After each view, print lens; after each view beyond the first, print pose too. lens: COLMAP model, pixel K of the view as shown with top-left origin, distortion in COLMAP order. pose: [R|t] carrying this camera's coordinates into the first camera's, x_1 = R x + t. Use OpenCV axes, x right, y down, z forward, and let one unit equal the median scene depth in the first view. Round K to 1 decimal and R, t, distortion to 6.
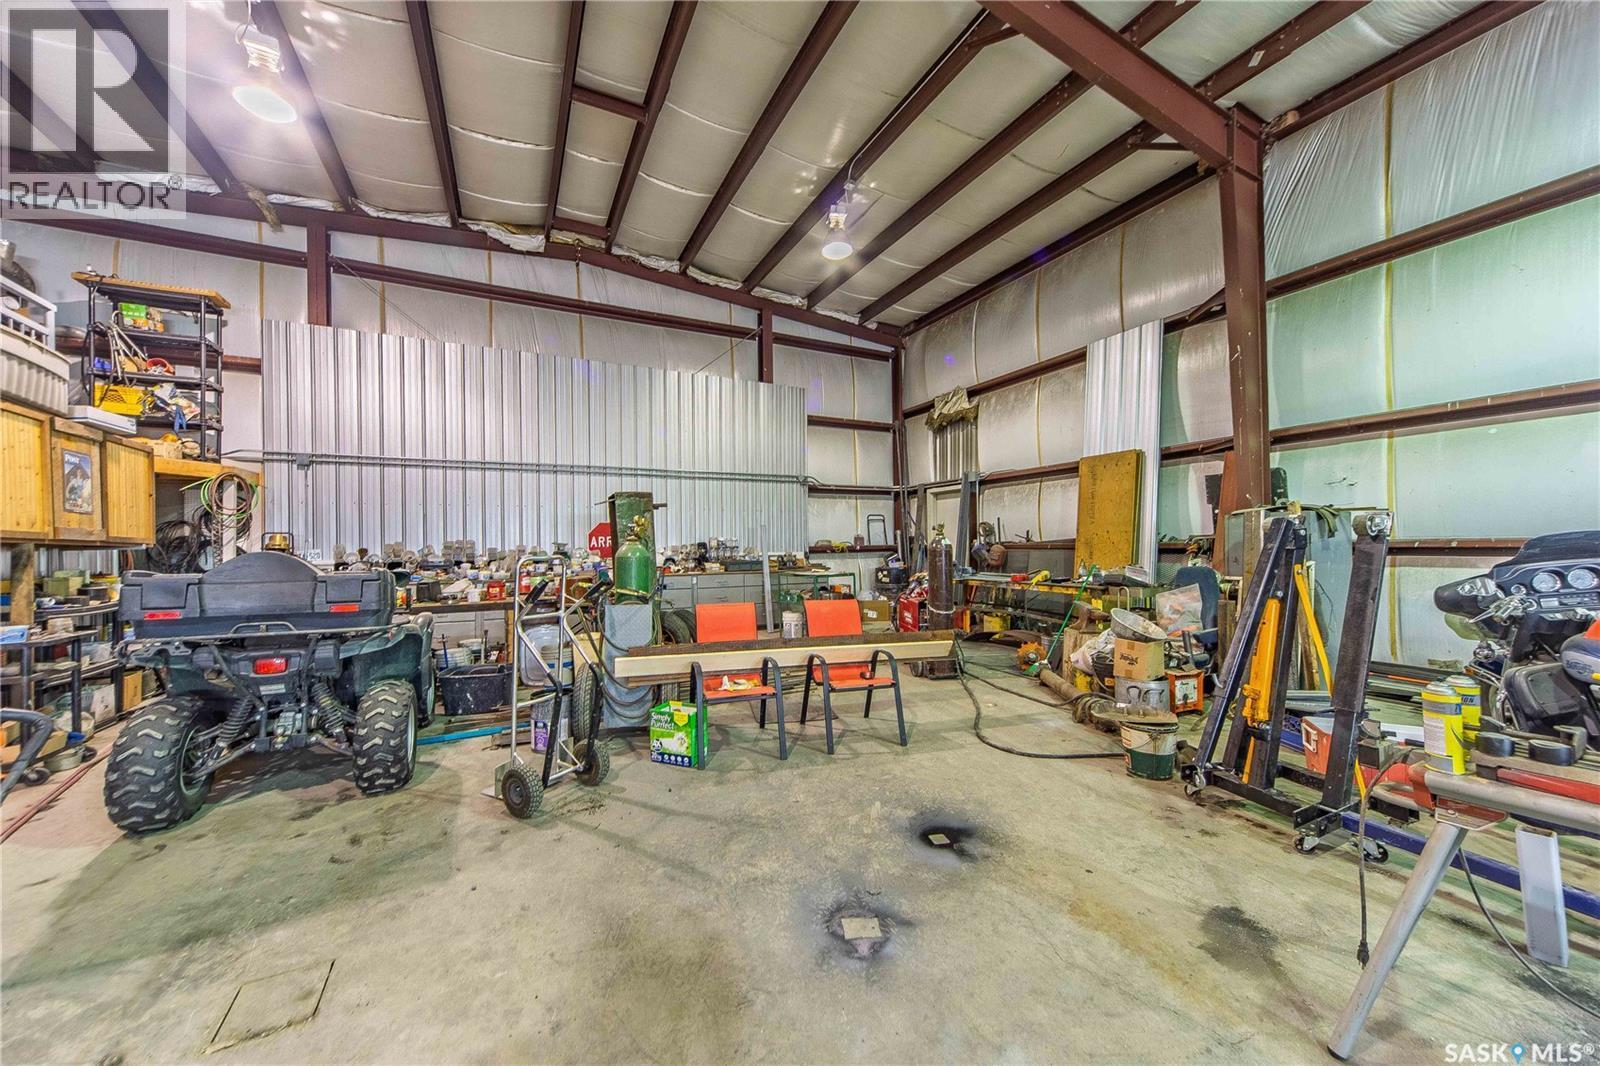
lens RADIAL K [[549.8, 0, 800.8], [0, 549.8, 540.4], [0, 0, 1]] dist [0.006036, -0.000073]
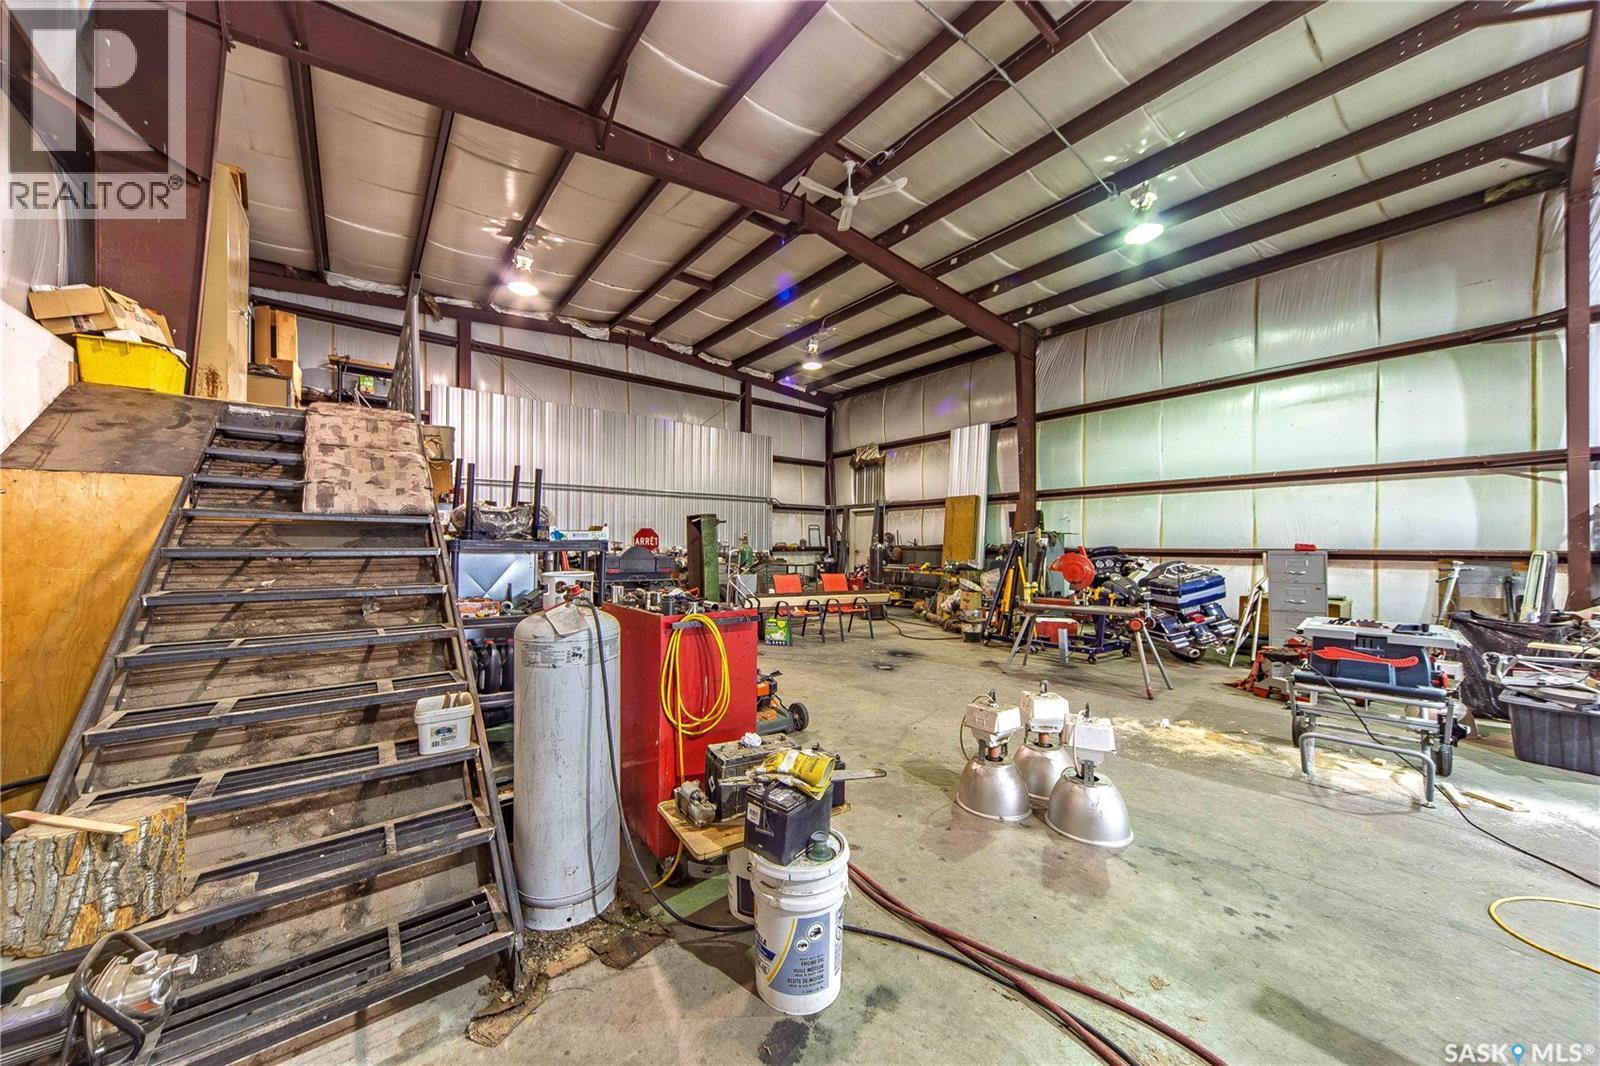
lens RADIAL K [[565.4, 0, 803.6], [0, 565.4, 543.8], [0, 0, 1]] dist [0.019104, 0.000028]
pose [[0.972836, 0.015434, 0.230982, -0.297133], [-0.016784, 0.999852, 0.003877, -0.004555], [-0.230888, -0.007648, 0.972950, -0.553467]]
